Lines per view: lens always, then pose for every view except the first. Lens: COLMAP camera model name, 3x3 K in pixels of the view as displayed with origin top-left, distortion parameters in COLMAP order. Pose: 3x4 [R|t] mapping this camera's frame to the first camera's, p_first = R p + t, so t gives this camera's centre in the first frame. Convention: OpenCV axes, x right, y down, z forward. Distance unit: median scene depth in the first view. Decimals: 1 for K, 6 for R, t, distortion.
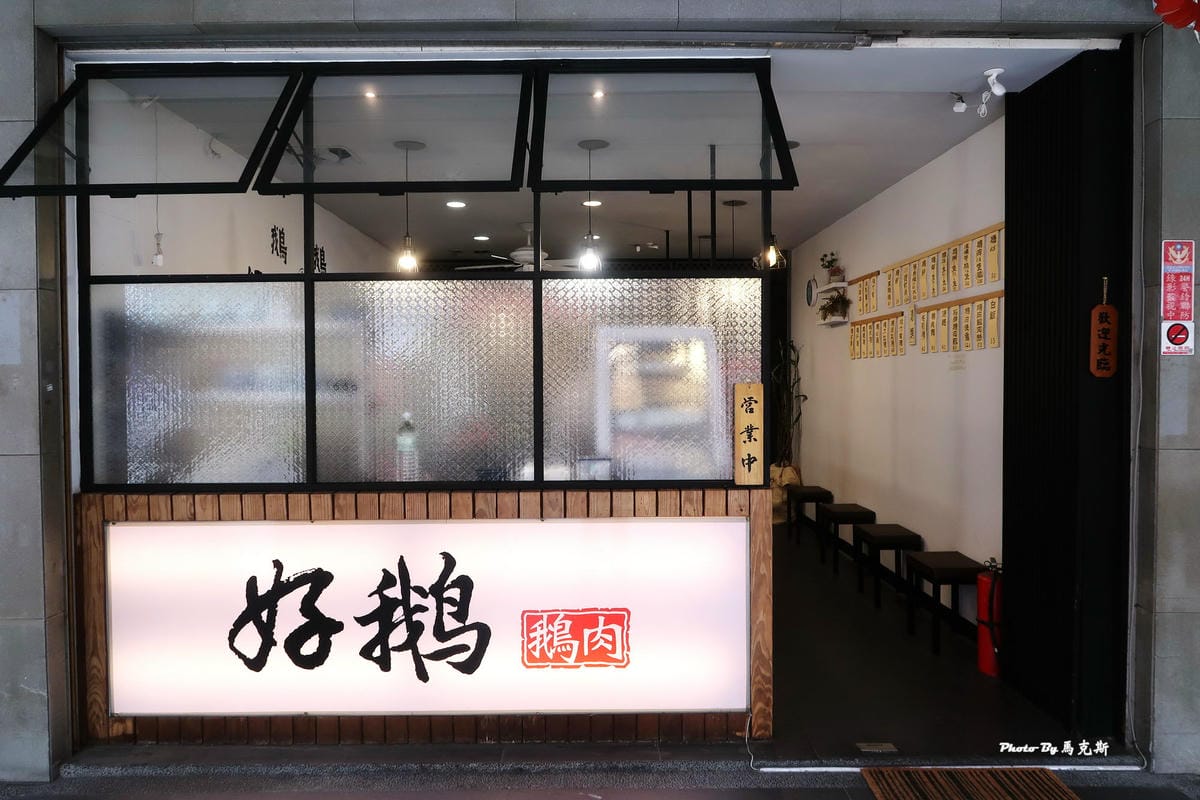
lens RADIAL K [[832.5, 0, 597.8], [0, 832.5, 382.3], [0, 0, 1]] dist [-0.036265, 0.001231]
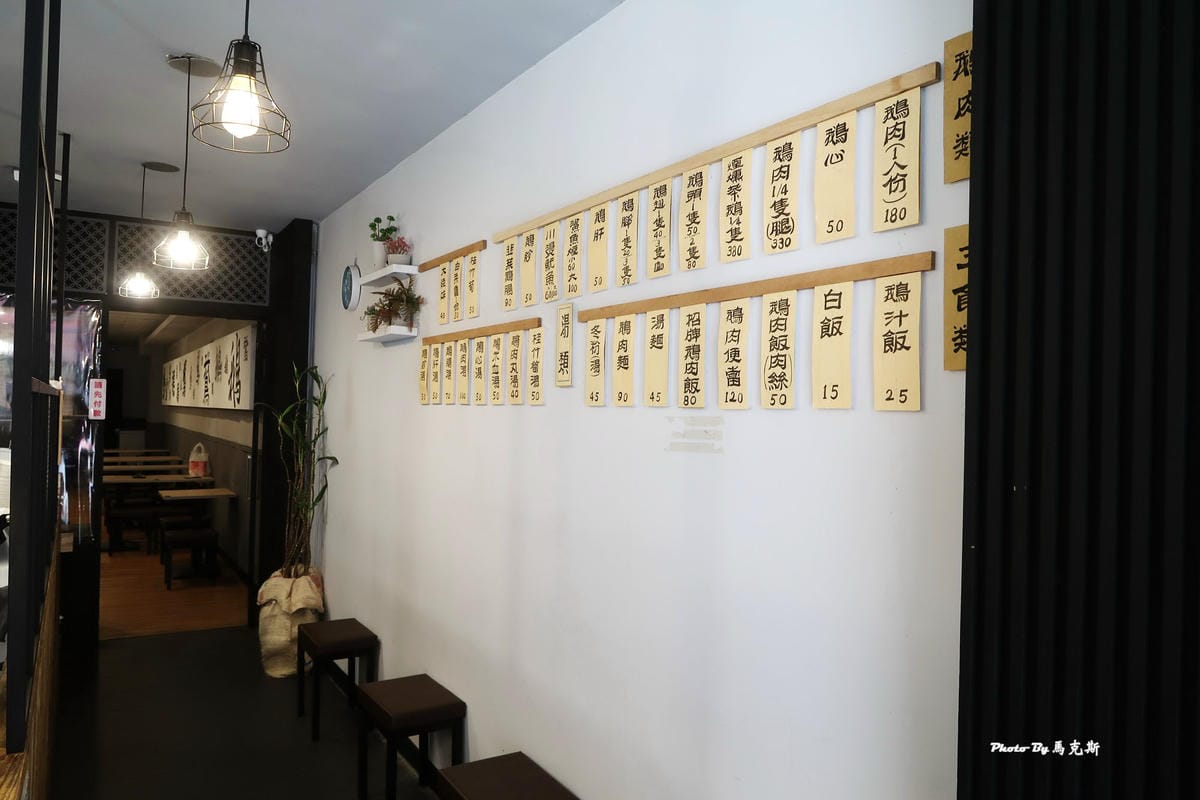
lens RADIAL K [[832.5, 0, 597.8], [0, 832.5, 382.3], [0, 0, 1]] dist [-0.036265, 0.001231]
pose [[0.851840, 0.033665, 0.522720, 0.122628], [-0.017867, 0.999219, -0.035235, -0.026616], [-0.523498, 0.020675, 0.851776, 0.494207]]
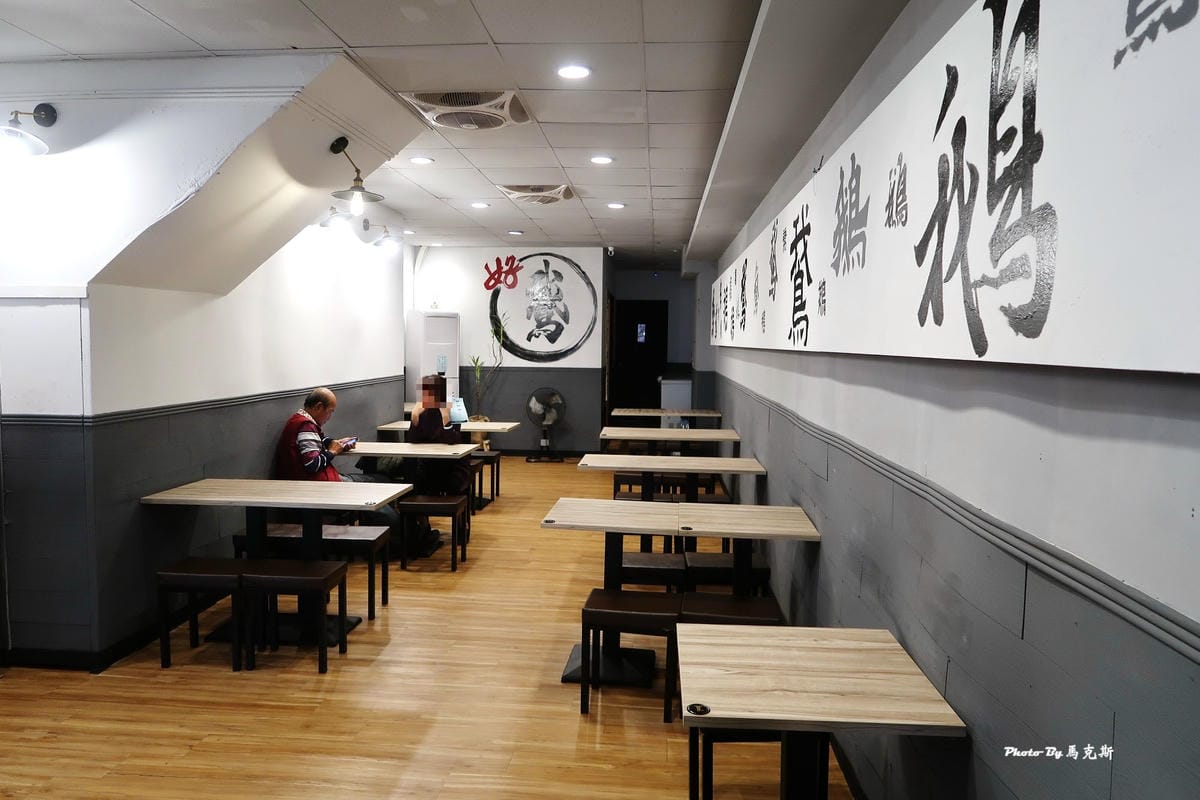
lens RADIAL K [[832.5, 0, 597.8], [0, 832.5, 382.3], [0, 0, 1]] dist [-0.036265, 0.001231]
pose [[0.996743, 0.018196, -0.078570, 0.169328], [-0.014519, 0.998784, 0.047119, -0.025296], [0.079332, -0.045825, 0.995794, 1.083233]]
